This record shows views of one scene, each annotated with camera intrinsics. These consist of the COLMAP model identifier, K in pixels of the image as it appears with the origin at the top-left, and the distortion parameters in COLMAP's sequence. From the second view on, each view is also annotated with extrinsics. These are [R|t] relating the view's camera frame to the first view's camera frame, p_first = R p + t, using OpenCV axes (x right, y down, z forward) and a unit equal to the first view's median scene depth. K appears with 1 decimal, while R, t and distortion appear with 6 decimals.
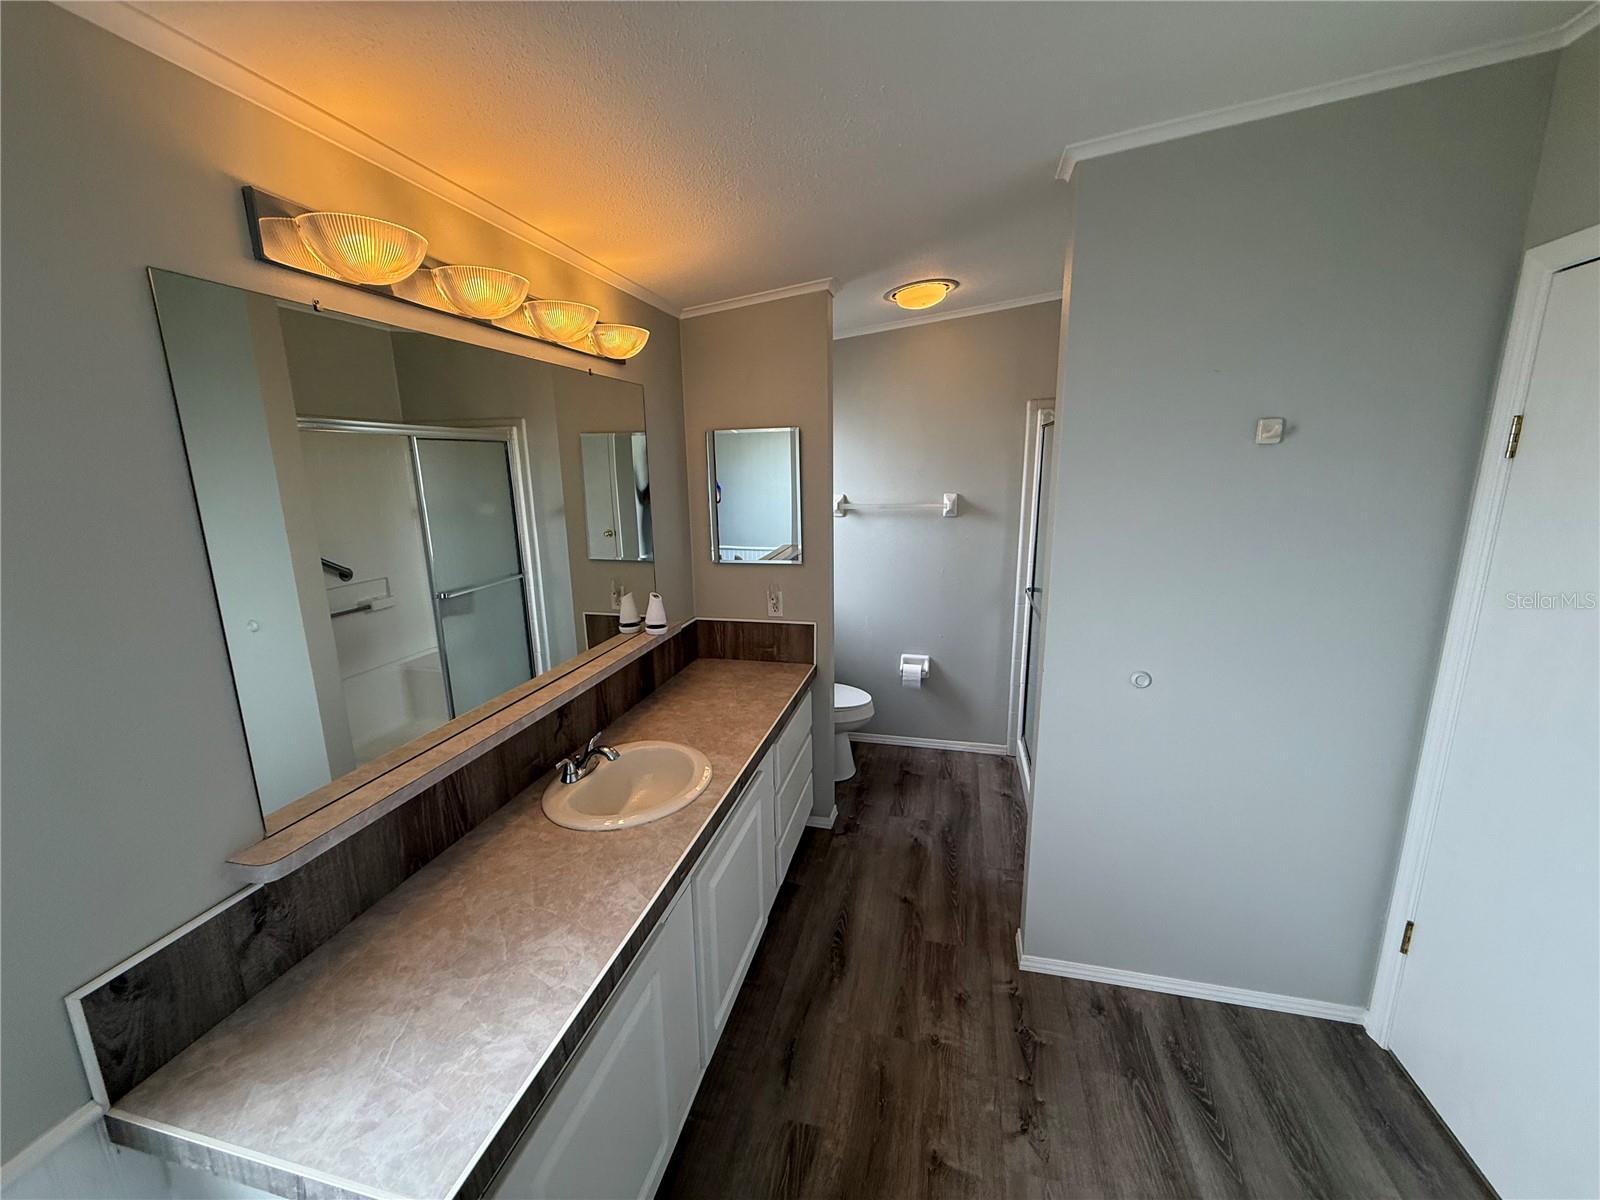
lens RADIAL K [[640.5, 0, 800.0], [0, 640.5, 600.0], [0, 0, 1]] dist [0.000344, -0.000048]
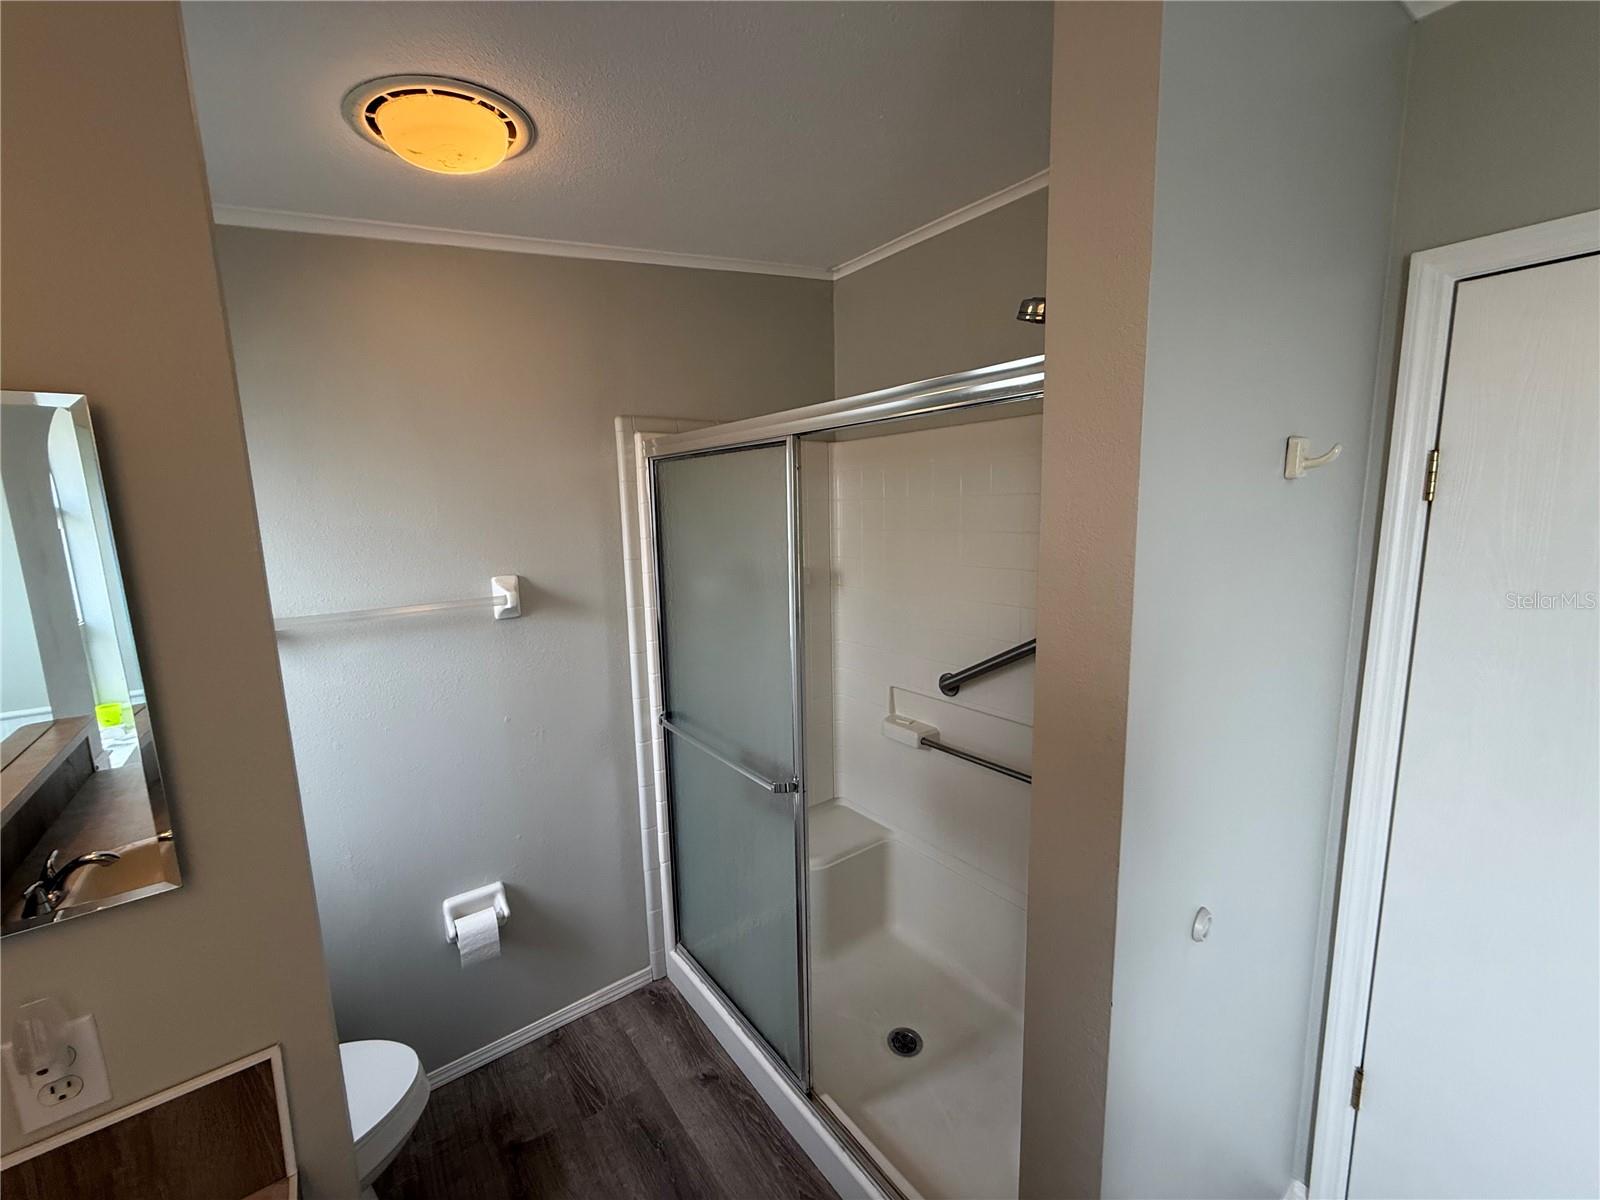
lens RADIAL K [[640.5, 0, 800.0], [0, 640.5, 600.0], [0, 0, 1]] dist [0.000344, -0.000048]
pose [[0.631945, -0.117652, 0.766031, -0.020849], [0.177895, 0.984040, 0.004379, -0.105040], [-0.754320, 0.133506, 0.642789, 0.473131]]
